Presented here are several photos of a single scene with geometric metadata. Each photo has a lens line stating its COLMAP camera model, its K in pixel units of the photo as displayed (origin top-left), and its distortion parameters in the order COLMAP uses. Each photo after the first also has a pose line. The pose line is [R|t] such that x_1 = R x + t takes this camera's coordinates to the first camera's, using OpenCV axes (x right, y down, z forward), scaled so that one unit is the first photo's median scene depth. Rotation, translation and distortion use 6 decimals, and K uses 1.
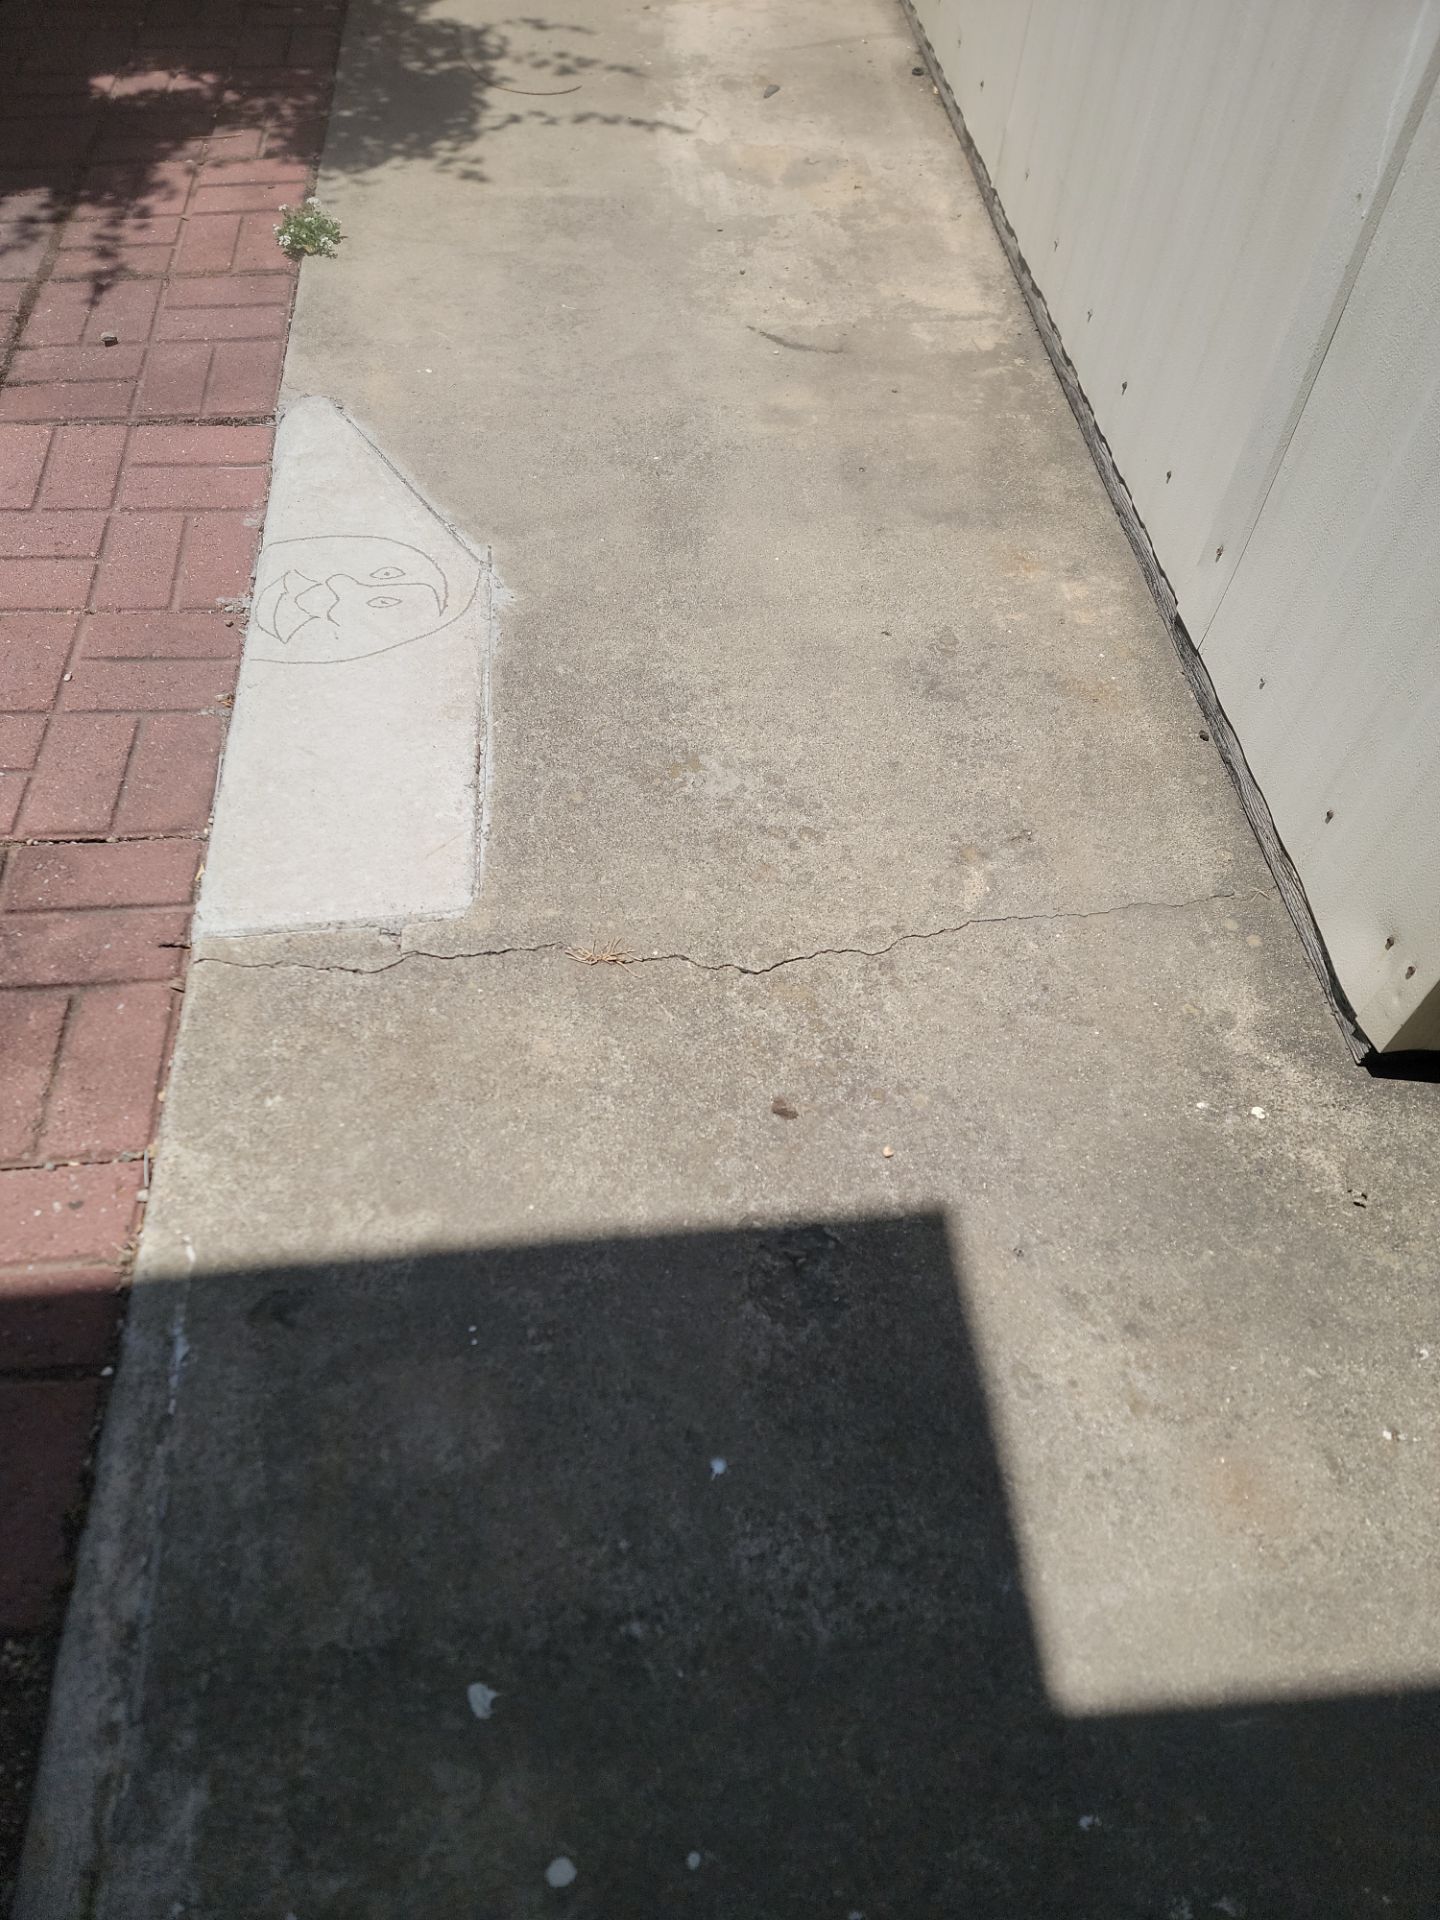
lens RADIAL K [[1352.7, 0, 707.2], [0, 1352.7, 1010.7], [0, 0, 1]] dist [0.088445, -0.065708]
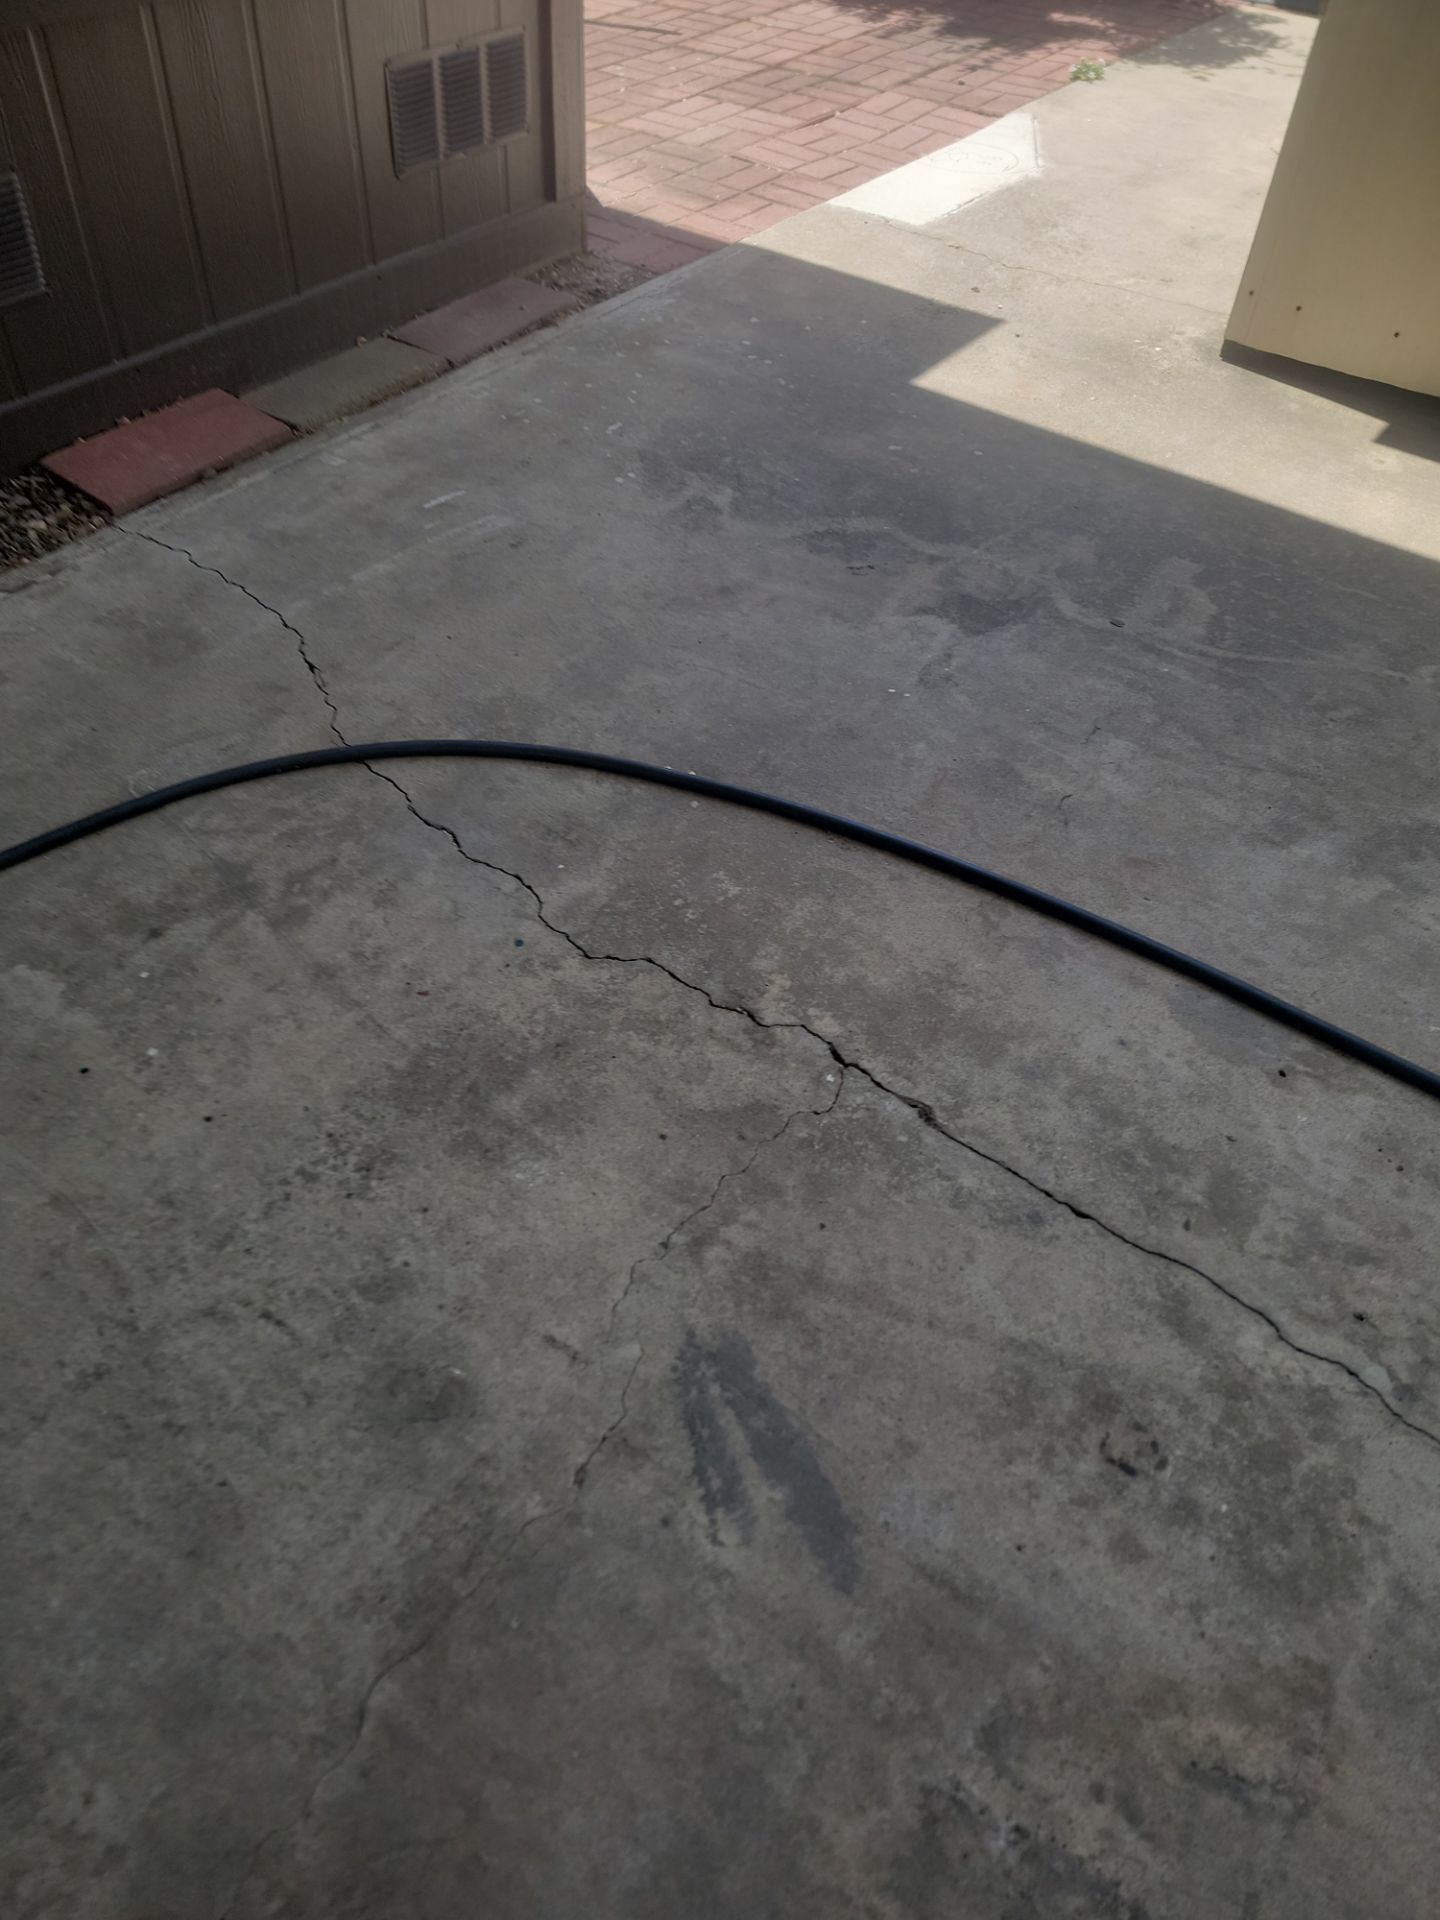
lens RADIAL K [[1352.7, 0, 707.2], [0, 1352.7, 1010.7], [0, 0, 1]] dist [0.088445, -0.065708]
pose [[0.752080, 0.482831, -0.448609, 1.328333], [-0.532866, 0.846024, 0.017228, 1.283786], [0.387852, 0.226092, 0.893562, -1.007295]]
